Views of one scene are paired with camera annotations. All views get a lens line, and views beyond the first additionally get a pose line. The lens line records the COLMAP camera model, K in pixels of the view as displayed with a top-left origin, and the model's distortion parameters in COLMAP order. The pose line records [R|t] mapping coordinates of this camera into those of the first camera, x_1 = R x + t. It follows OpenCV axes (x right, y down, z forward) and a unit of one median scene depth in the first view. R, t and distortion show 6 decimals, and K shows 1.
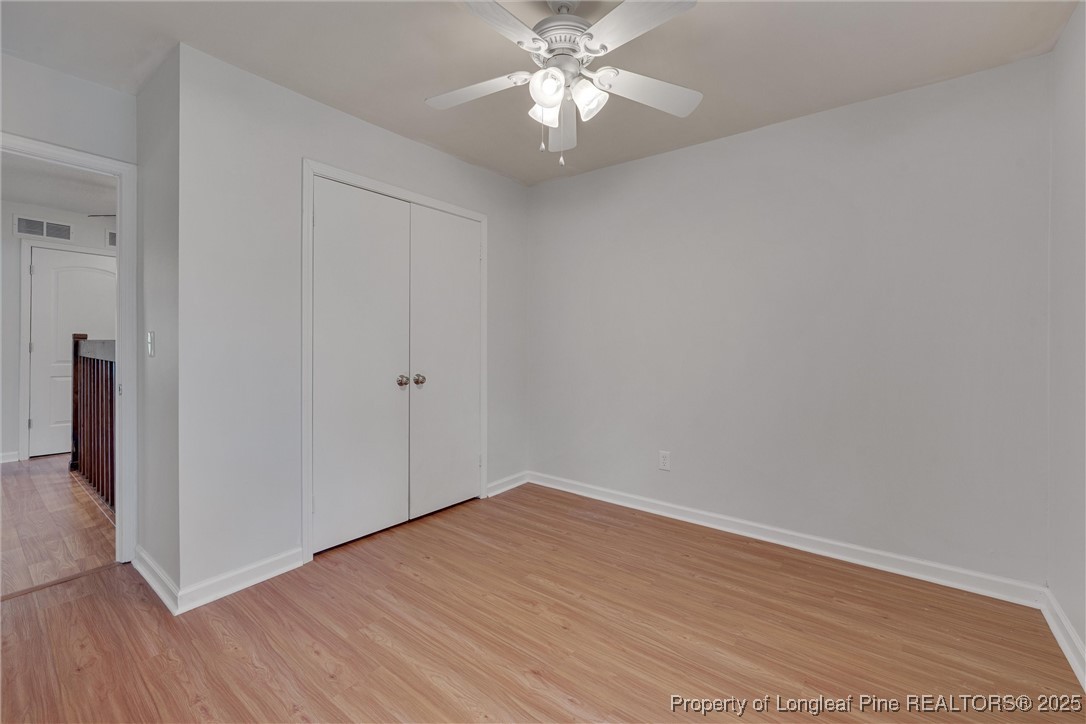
lens RADIAL K [[458.5, 0, 544.9], [0, 458.5, 358.0], [0, 0, 1]] dist [-0.001352, 0.000232]
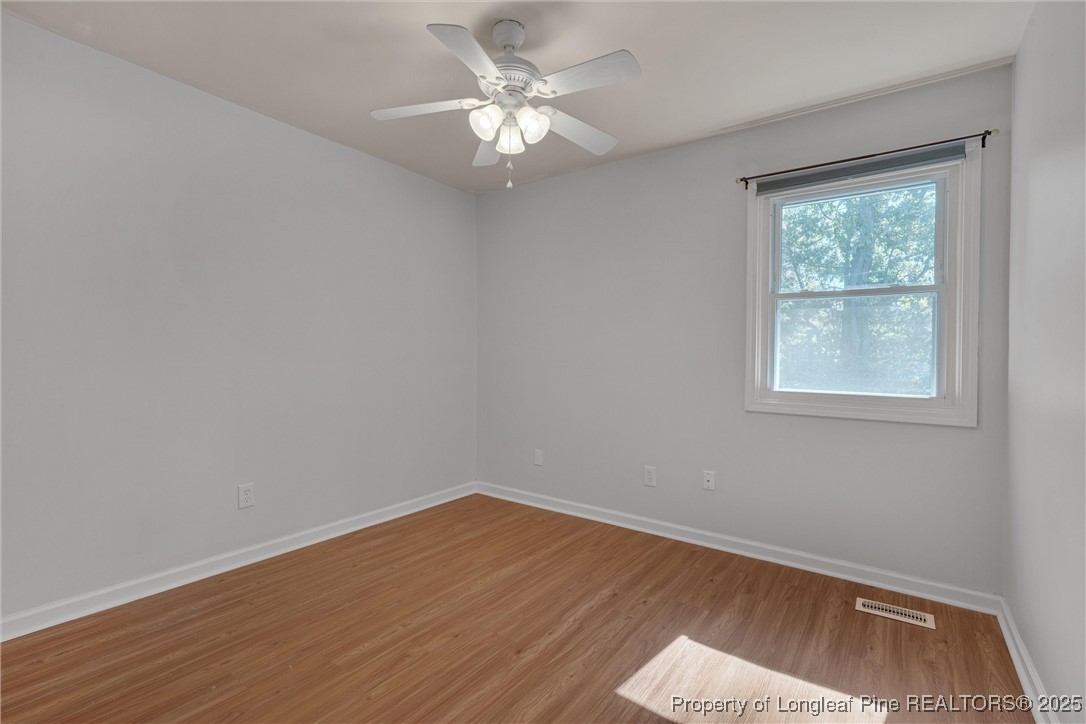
lens RADIAL K [[458.5, 0, 544.9], [0, 458.5, 358.0], [0, 0, 1]] dist [-0.001352, 0.000232]
pose [[-0.001176, -0.007408, 0.999972, -0.775014], [0.026788, 0.999613, 0.007437, -0.028054], [-0.999640, 0.026796, -0.000977, 0.623403]]
